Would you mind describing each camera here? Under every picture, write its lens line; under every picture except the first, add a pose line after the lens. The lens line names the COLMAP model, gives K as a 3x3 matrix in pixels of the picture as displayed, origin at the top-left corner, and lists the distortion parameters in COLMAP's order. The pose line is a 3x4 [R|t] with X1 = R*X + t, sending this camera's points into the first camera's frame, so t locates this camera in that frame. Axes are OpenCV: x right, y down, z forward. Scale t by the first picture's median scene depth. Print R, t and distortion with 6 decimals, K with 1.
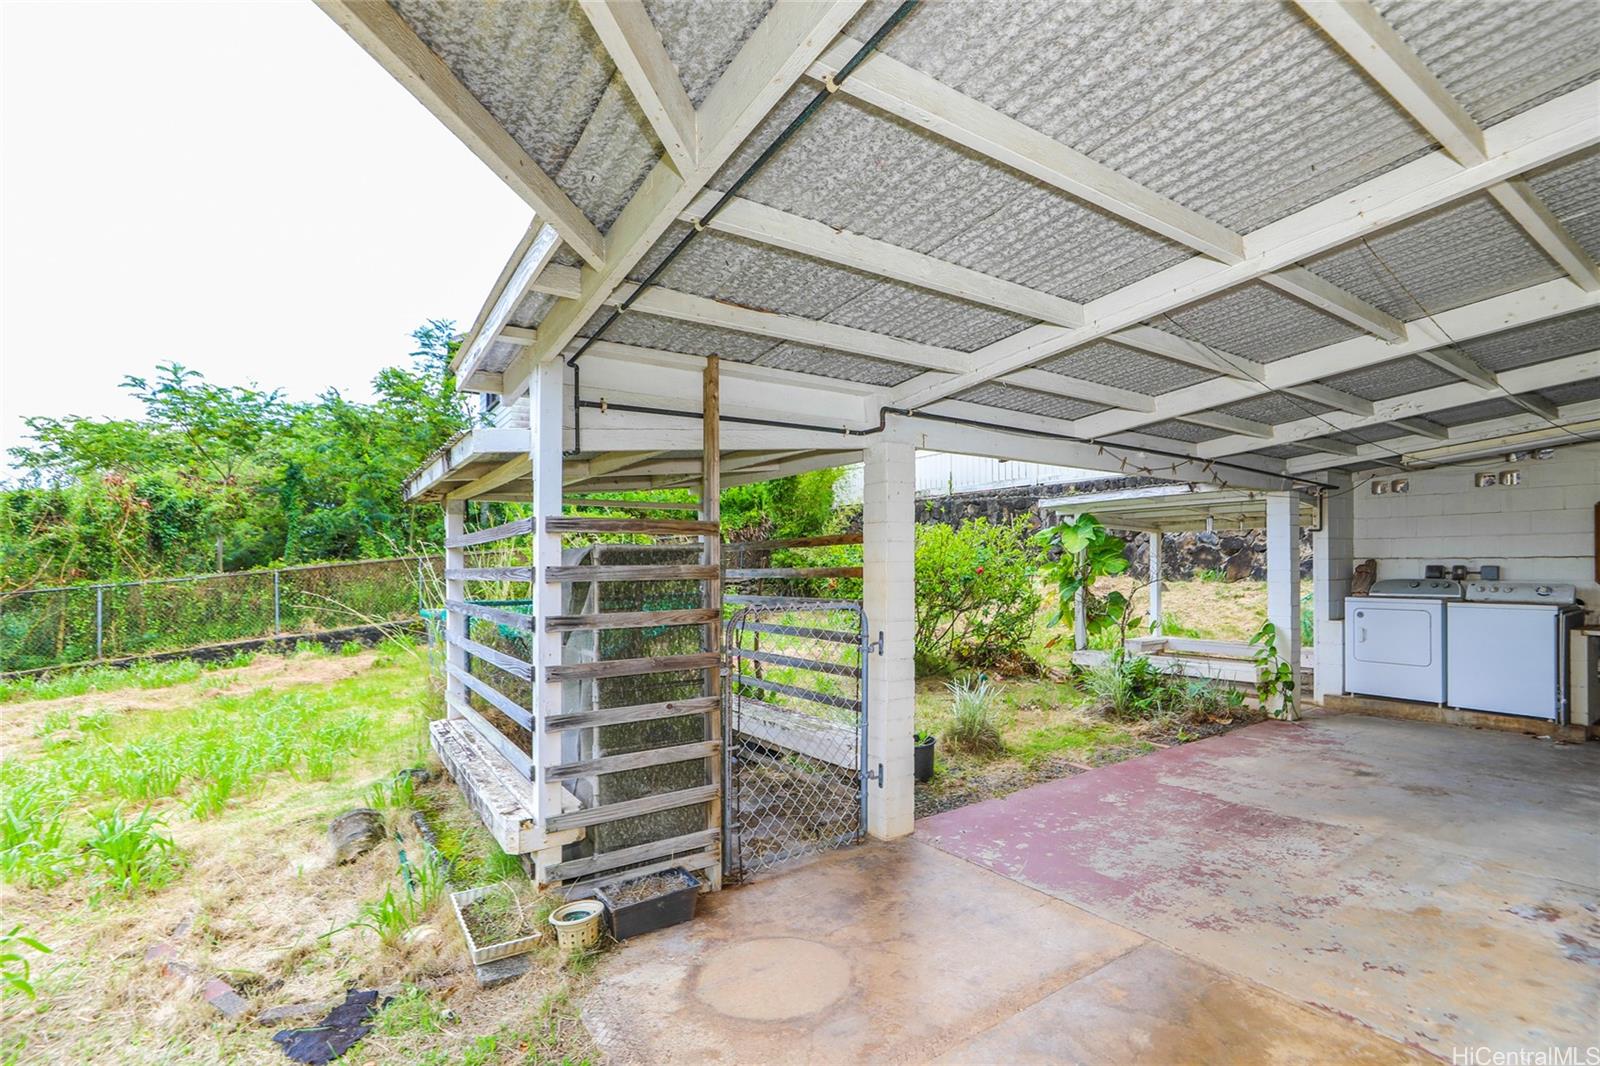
lens RADIAL K [[716.9, 0, 793.5], [0, 716.9, 565.2], [0, 0, 1]] dist [0.000373, -0.000069]
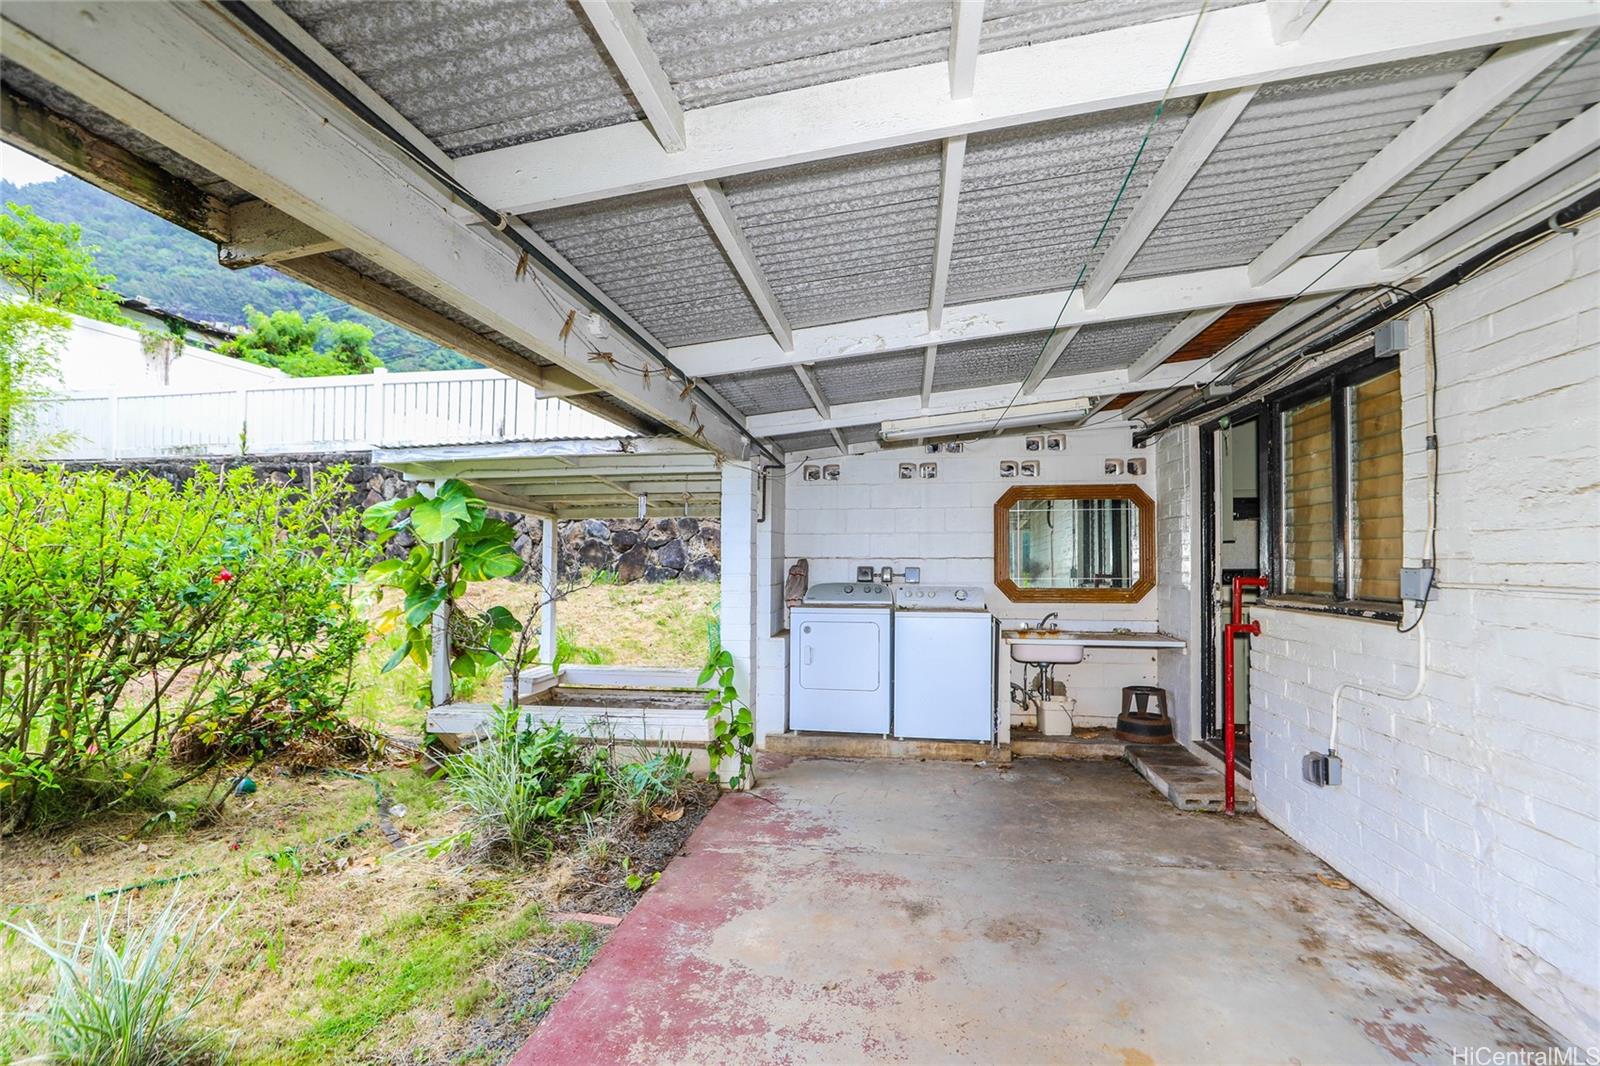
lens RADIAL K [[754.8, 0, 800.0], [0, 754.8, 533.0], [0, 0, 1]] dist [-0.029826, 0.000406]
pose [[0.672998, 0.033490, 0.738885, 0.154063], [-0.005307, 0.999167, -0.040453, -0.003011], [-0.739625, 0.023303, 0.672616, 0.402138]]
